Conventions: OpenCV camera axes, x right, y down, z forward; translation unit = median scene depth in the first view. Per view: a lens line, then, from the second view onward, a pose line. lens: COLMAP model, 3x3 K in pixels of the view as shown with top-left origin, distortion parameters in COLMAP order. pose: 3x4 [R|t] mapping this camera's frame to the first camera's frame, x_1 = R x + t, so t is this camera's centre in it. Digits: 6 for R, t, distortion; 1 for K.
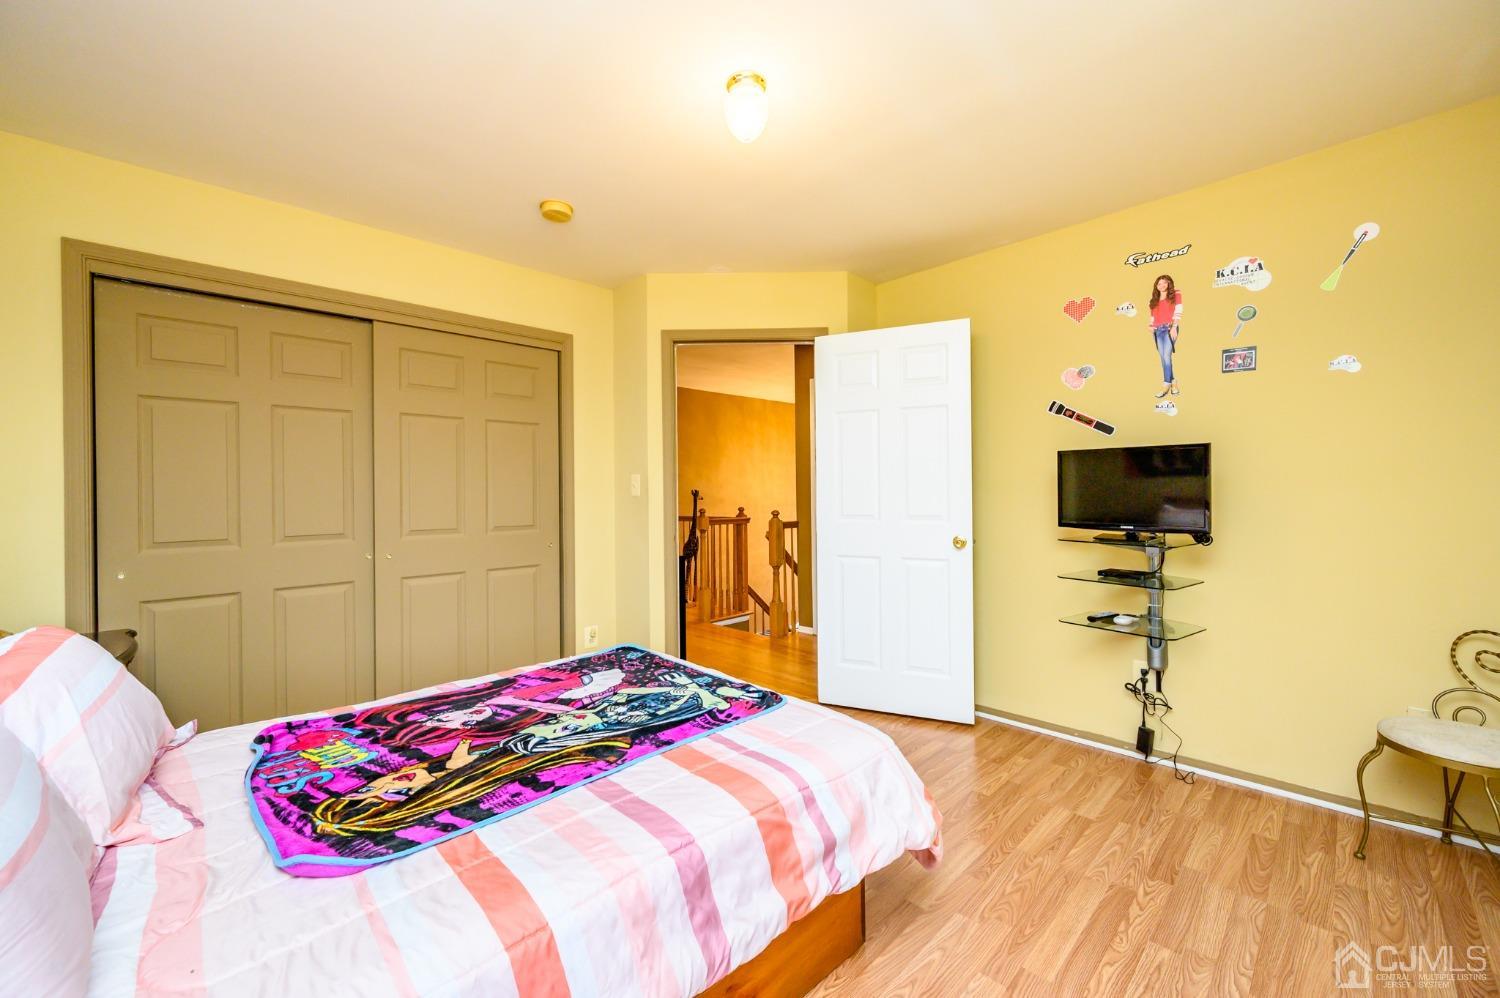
lens RADIAL K [[594.5, 0, 746.7], [0, 594.5, 503.9], [0, 0, 1]] dist [-0.000006, 0.001214]
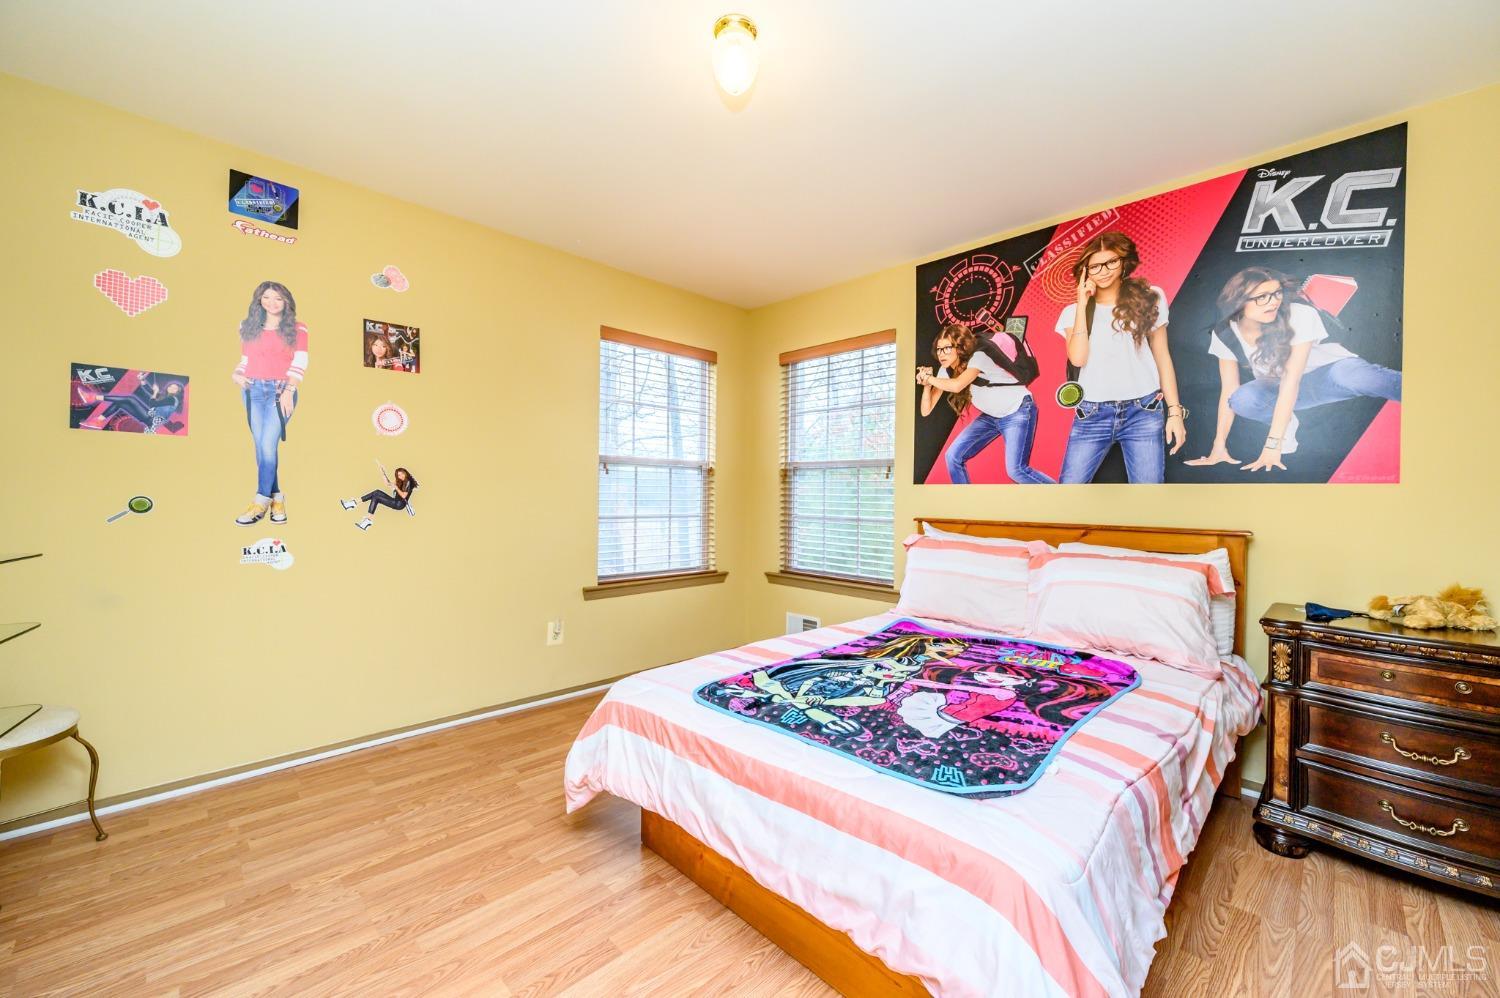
lens RADIAL K [[594.5, 0, 749.6], [0, 594.5, 495.2], [0, 0, 1]] dist [-0.000006, 0.001214]
pose [[-0.999995, 0.000903, -0.003087, -0.019106], [0.000846, 0.999827, 0.018576, 0.002982], [0.003104, 0.018573, -0.999823, 1.975584]]
